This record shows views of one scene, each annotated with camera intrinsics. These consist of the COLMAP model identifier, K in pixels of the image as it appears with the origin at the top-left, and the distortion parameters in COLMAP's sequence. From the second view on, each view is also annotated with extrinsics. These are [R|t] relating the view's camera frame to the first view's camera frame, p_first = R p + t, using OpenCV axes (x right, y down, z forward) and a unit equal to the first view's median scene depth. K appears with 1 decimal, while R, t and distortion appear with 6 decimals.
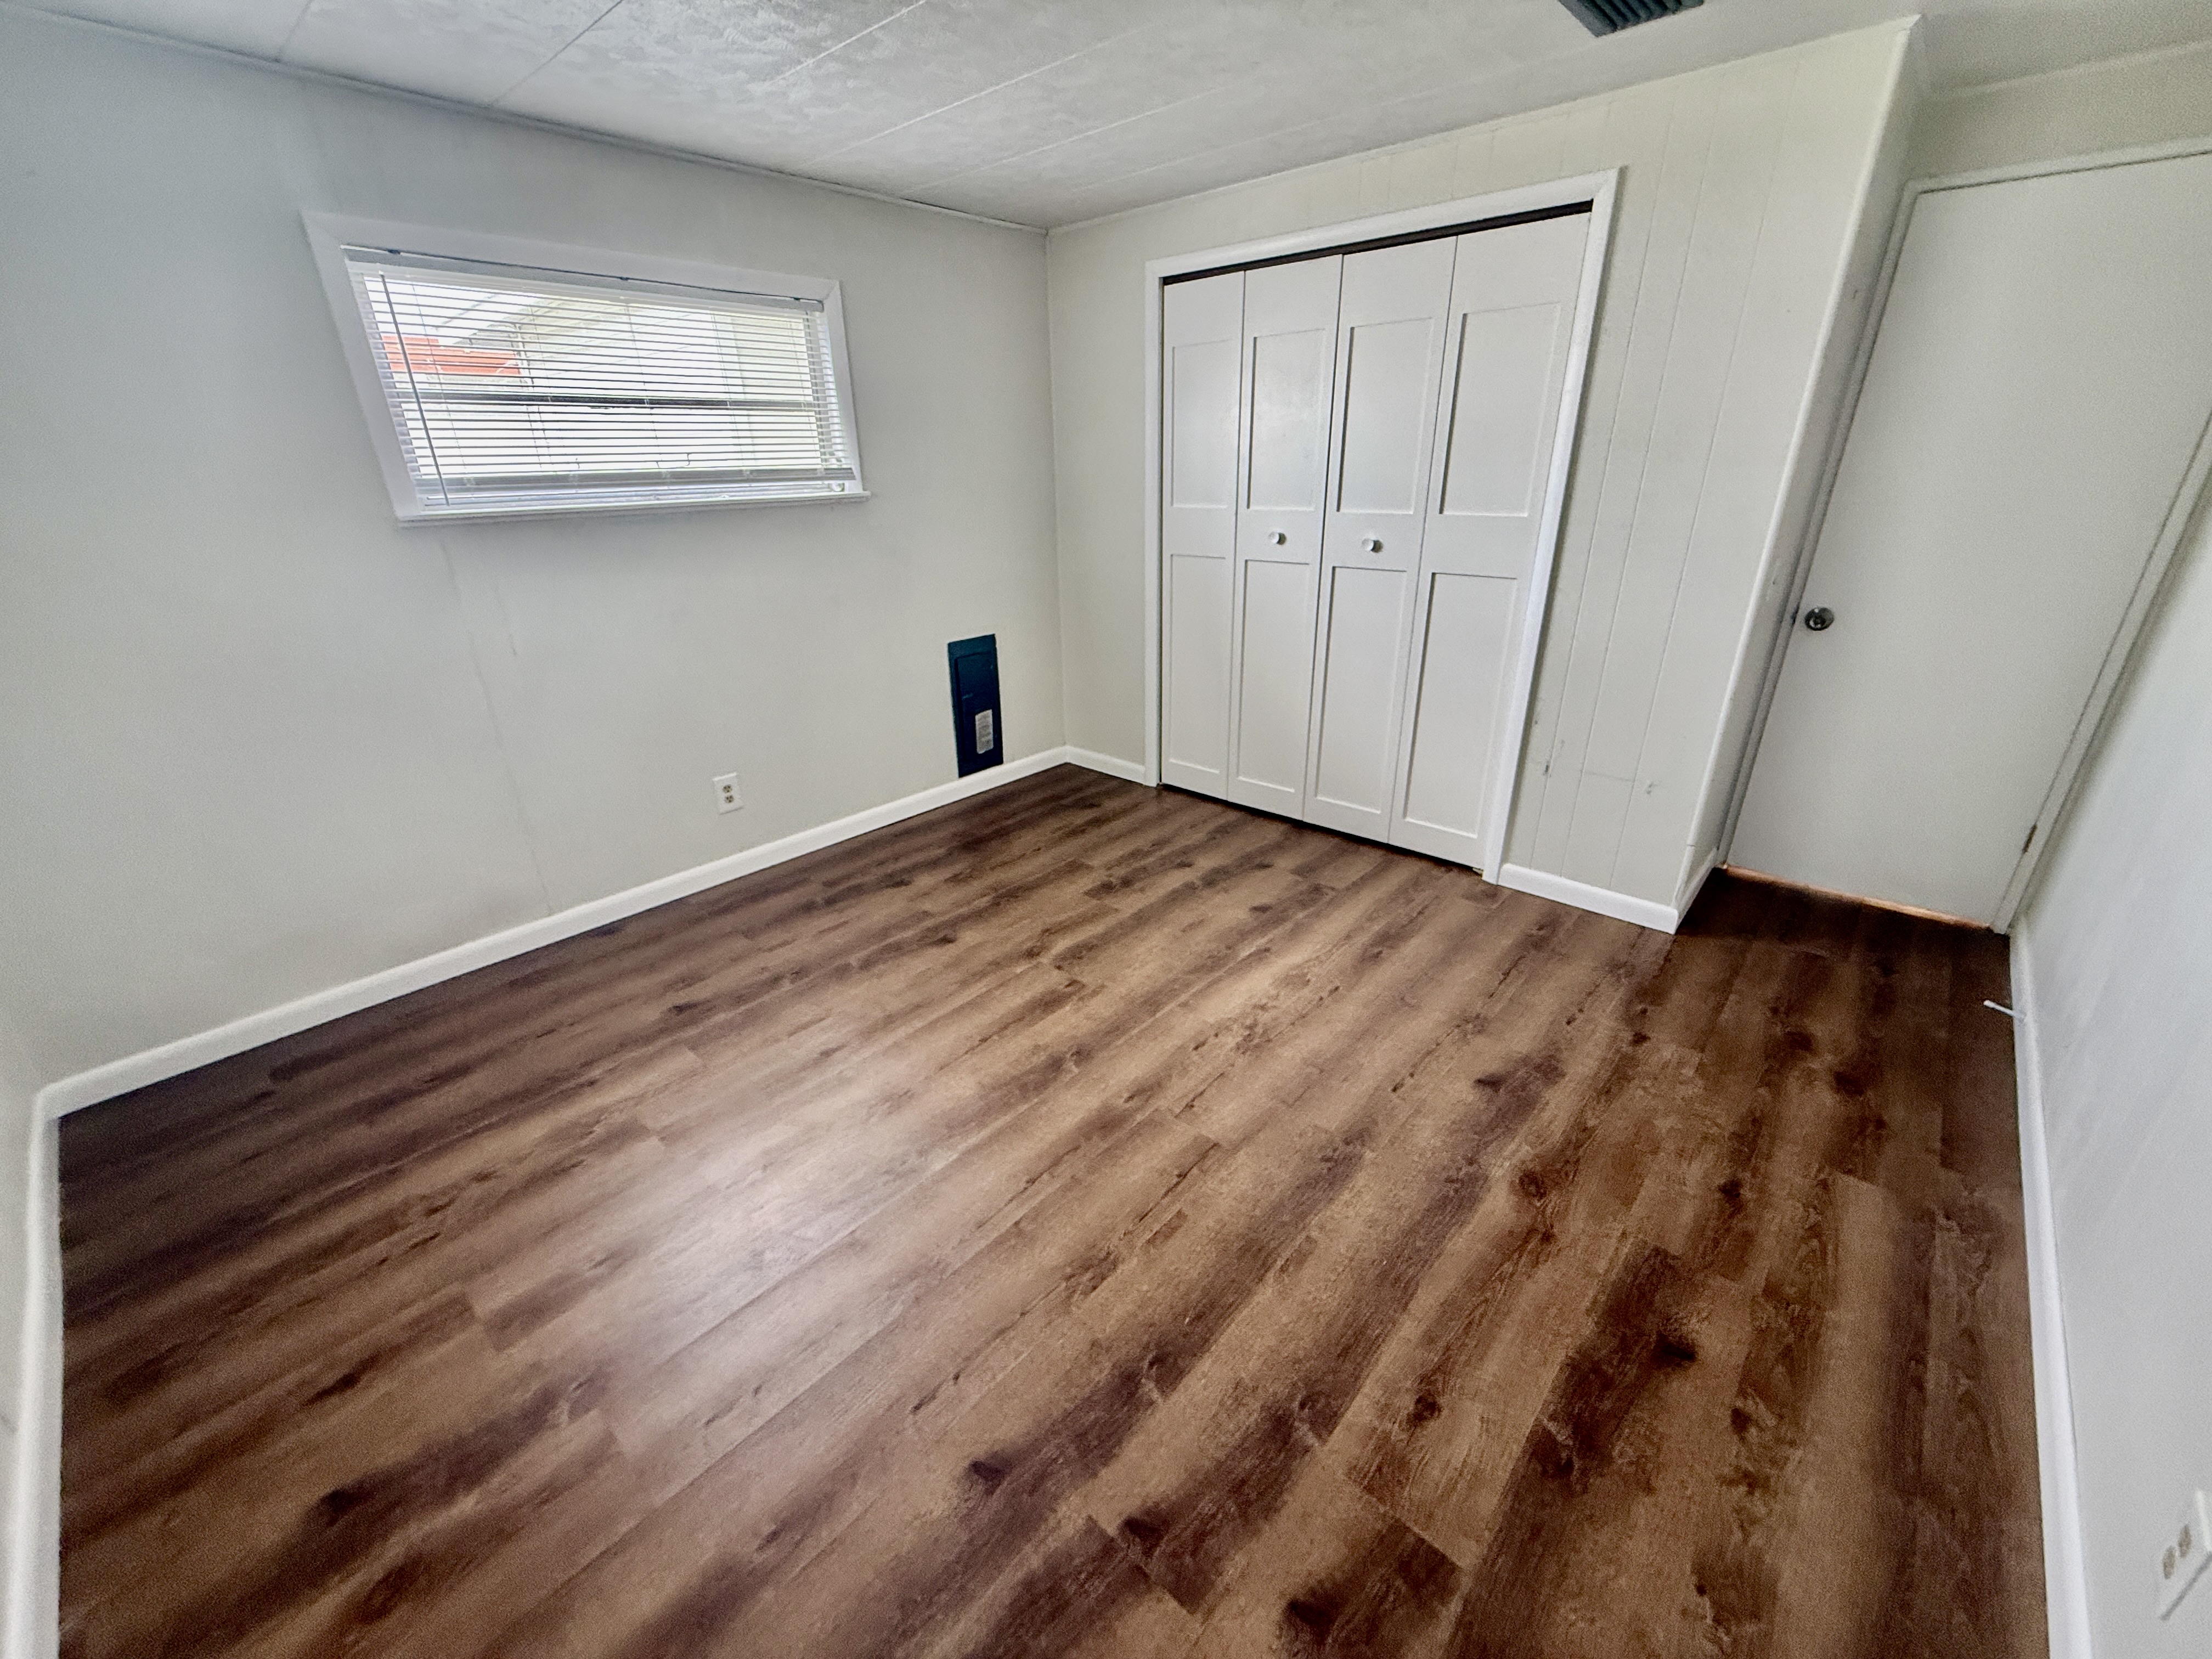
lens RADIAL K [[884.9, 0, 1107.9], [0, 884.9, 815.7], [0, 0, 1]] dist [0.000609, -0.000179]
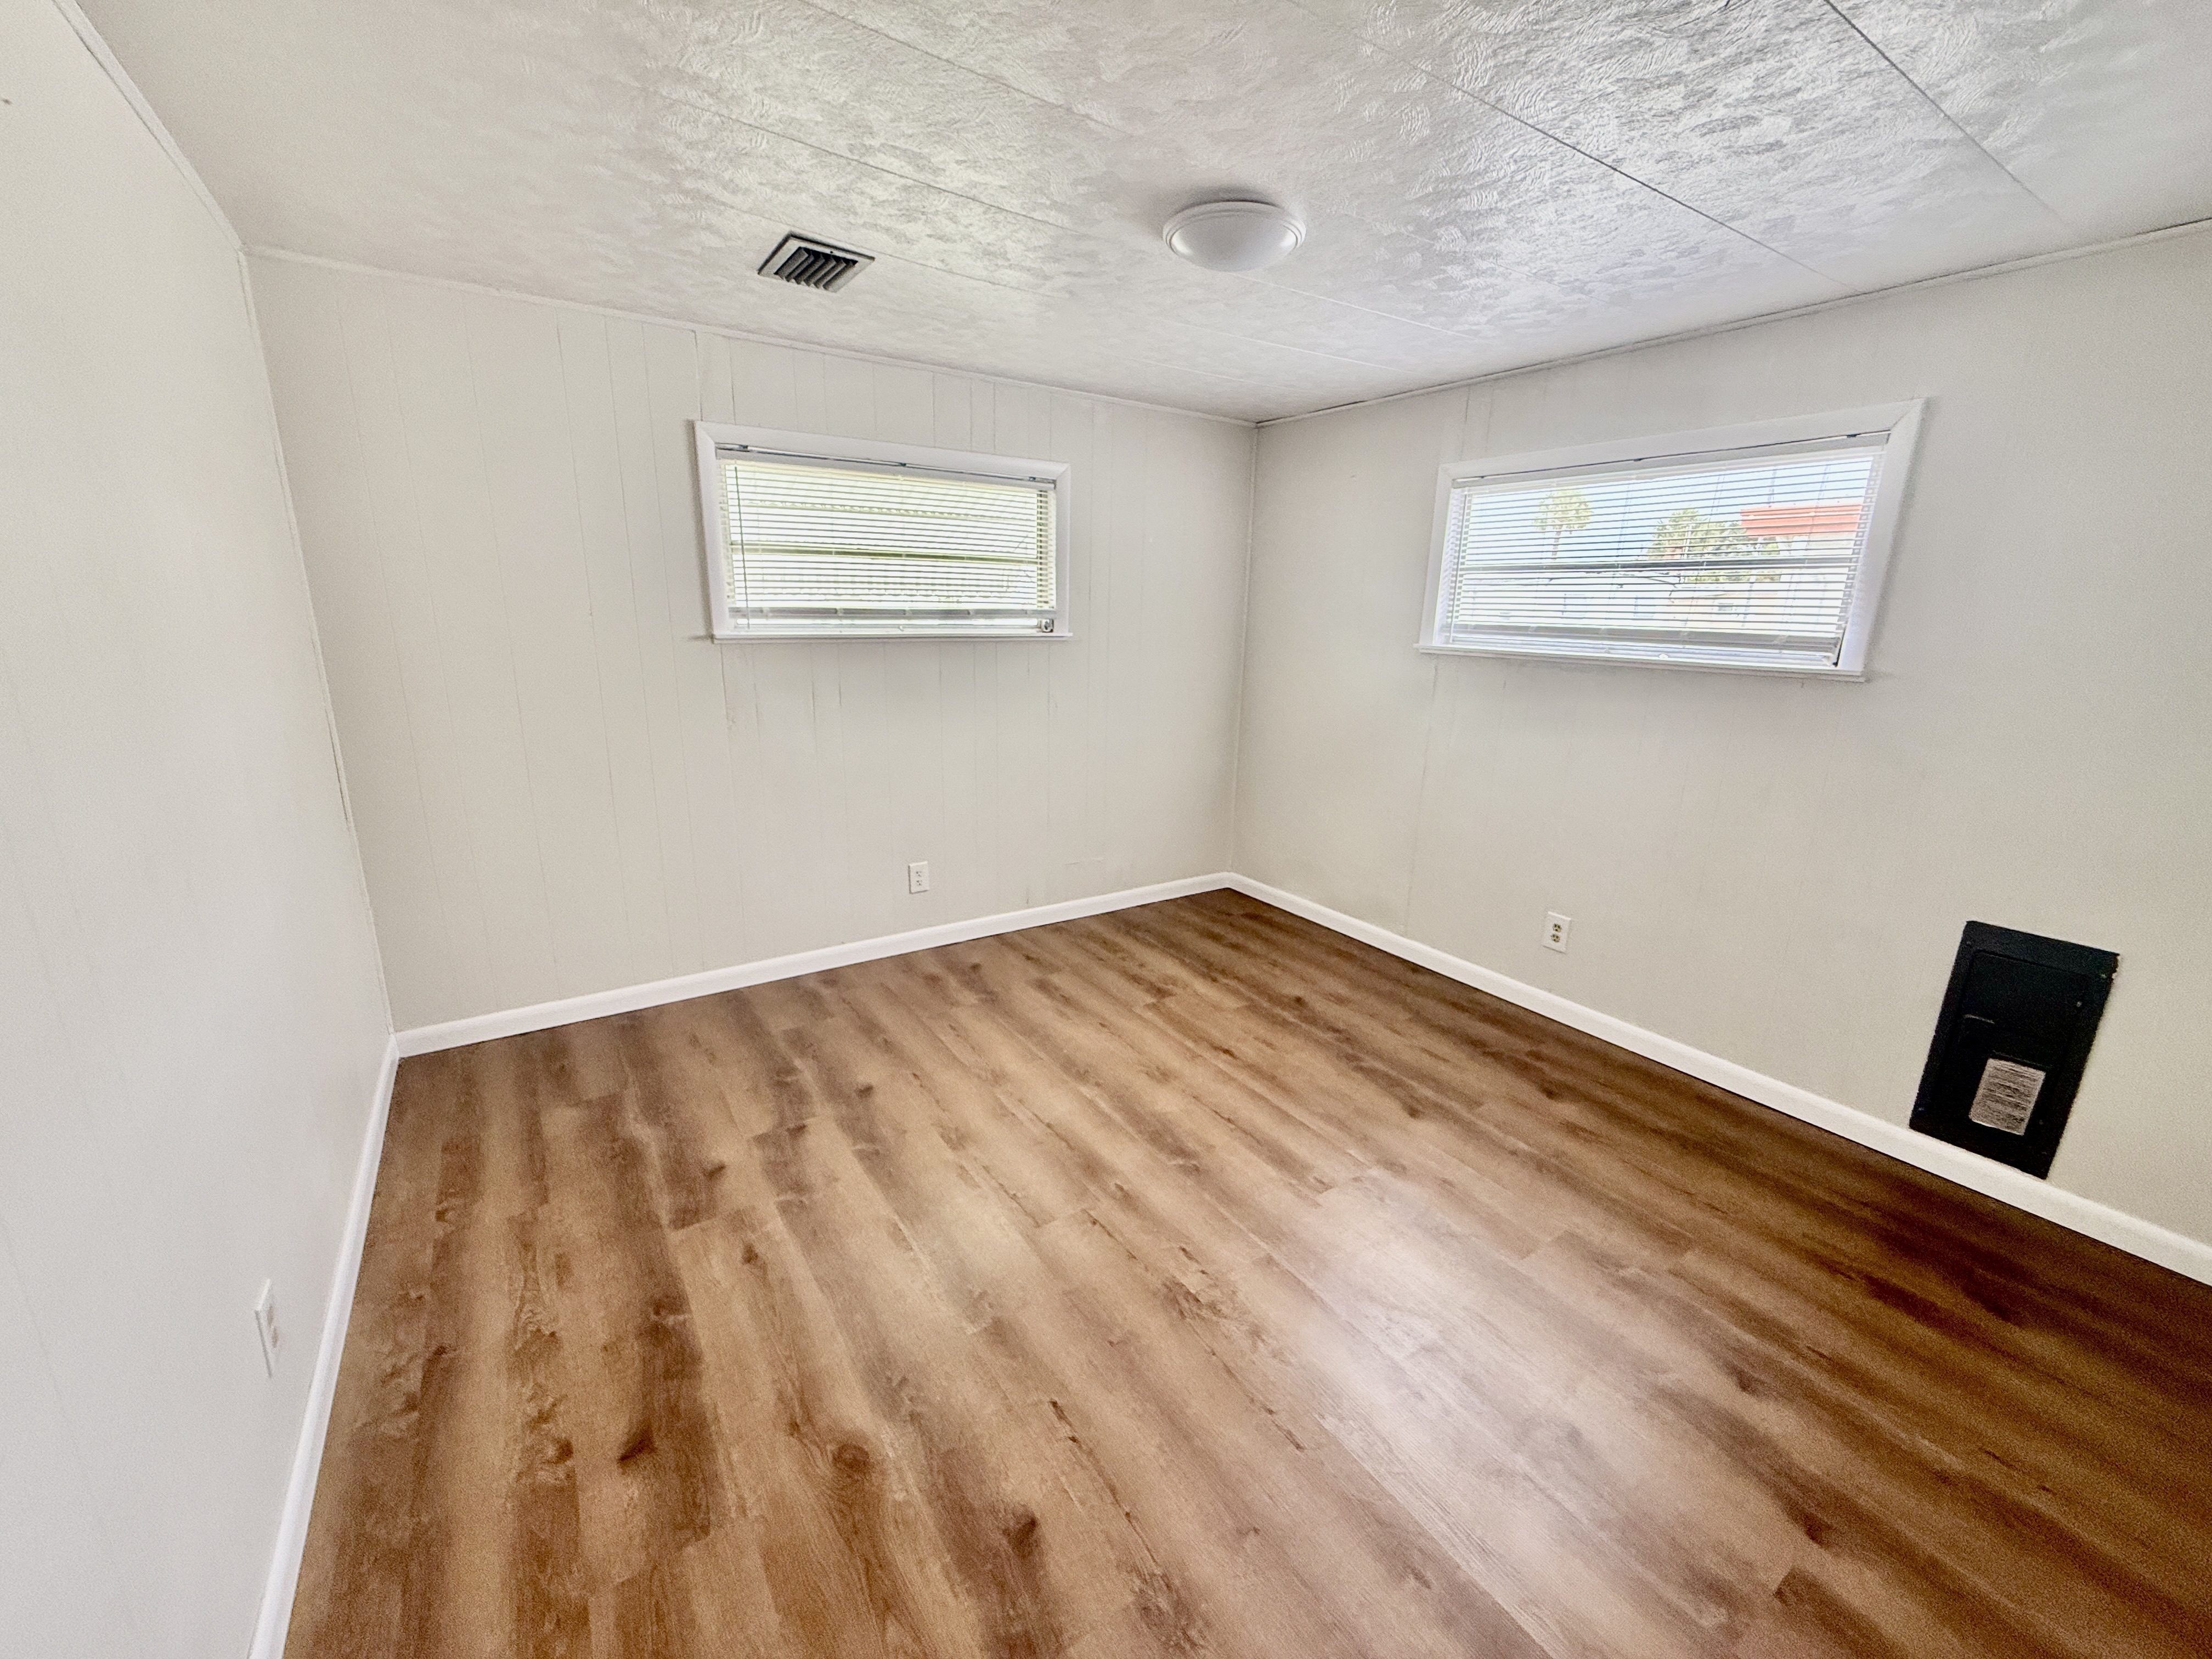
lens RADIAL K [[884.9, 0, 1108.0], [0, 884.9, 812.2], [0, 0, 1]] dist [0.000609, -0.000179]
pose [[-0.234768, 0.237368, -0.942624, 0.913297], [-0.383784, 0.868311, 0.314239, -0.397006], [0.893081, 0.435538, -0.112753, 0.898450]]
